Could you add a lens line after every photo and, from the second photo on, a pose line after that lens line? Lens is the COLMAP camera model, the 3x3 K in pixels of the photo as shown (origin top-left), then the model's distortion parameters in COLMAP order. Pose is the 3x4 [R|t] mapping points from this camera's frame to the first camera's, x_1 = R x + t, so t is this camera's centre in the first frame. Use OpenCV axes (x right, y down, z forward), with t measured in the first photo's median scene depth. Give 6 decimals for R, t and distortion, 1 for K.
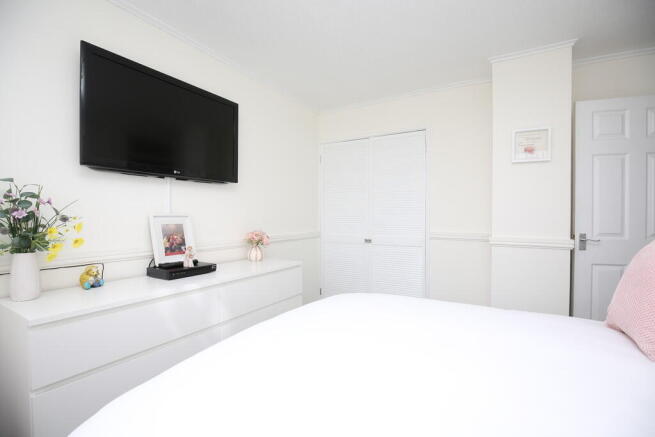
lens RADIAL K [[301.3, 0, 325.4], [0, 301.3, 219.3], [0, 0, 1]] dist [-0.019838, -0.000122]
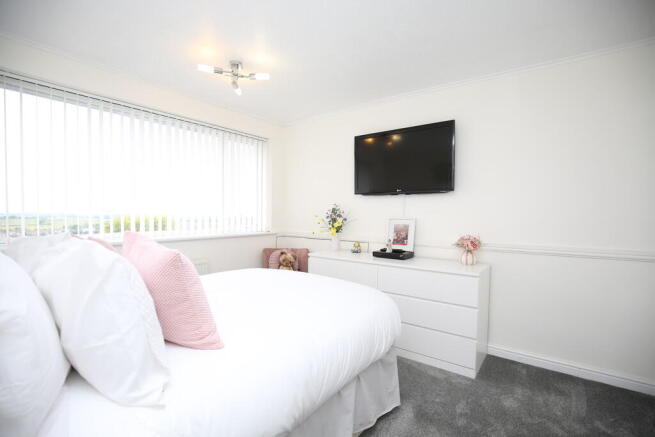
lens RADIAL K [[301.3, 0, 325.4], [0, 301.3, 219.3], [0, 0, 1]] dist [-0.019838, -0.000122]
pose [[-0.091163, 0.023399, -0.995561, 1.036528], [-0.015138, 0.999576, 0.024880, -0.042288], [0.995721, 0.017339, -0.090770, 0.753754]]
